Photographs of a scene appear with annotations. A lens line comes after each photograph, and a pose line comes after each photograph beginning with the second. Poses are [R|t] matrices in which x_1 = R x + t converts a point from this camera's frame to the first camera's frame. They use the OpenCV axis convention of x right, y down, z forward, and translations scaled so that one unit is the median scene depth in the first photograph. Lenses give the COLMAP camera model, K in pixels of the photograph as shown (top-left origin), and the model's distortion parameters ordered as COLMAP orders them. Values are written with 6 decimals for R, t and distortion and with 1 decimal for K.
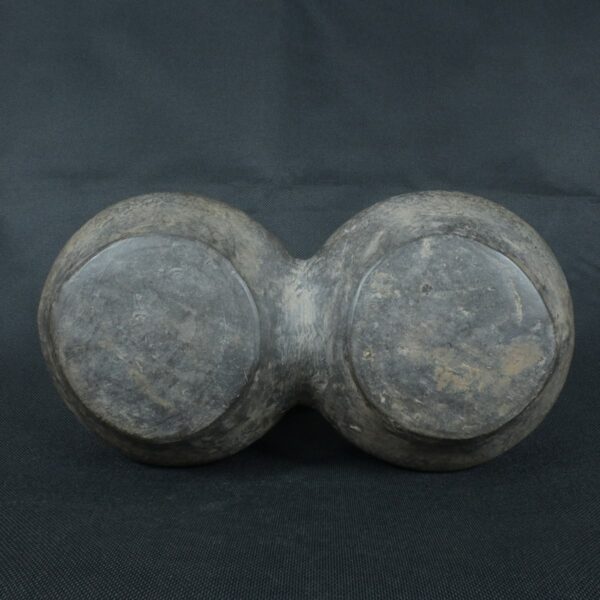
lens RADIAL K [[680.7, 0, 299.8], [0, 680.7, 301.9], [0, 0, 1]] dist [-0.007494, 0.000000]
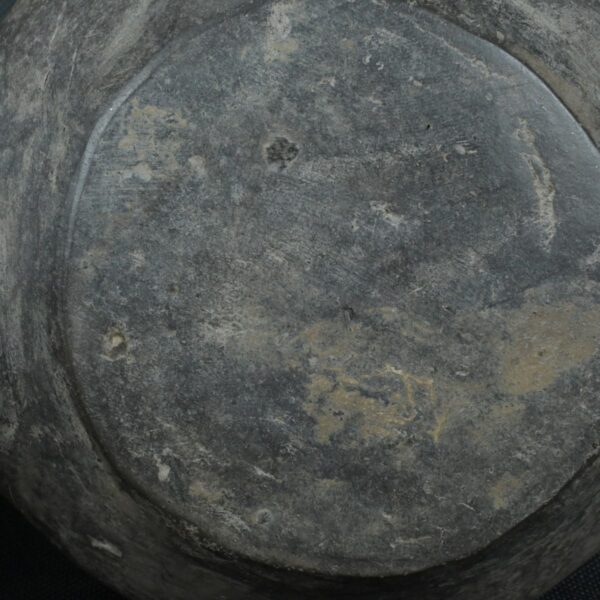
lens RADIAL K [[1957.8, 0, 300.2], [0, 1957.8, 300.7], [0, 0, 1]] dist [0.005385, 0.000000]
pose [[0.997616, -0.023324, 0.064949, 0.129477], [0.016742, 0.994836, 0.100108, -0.043069], [-0.066949, -0.098782, 0.992855, 0.007709]]
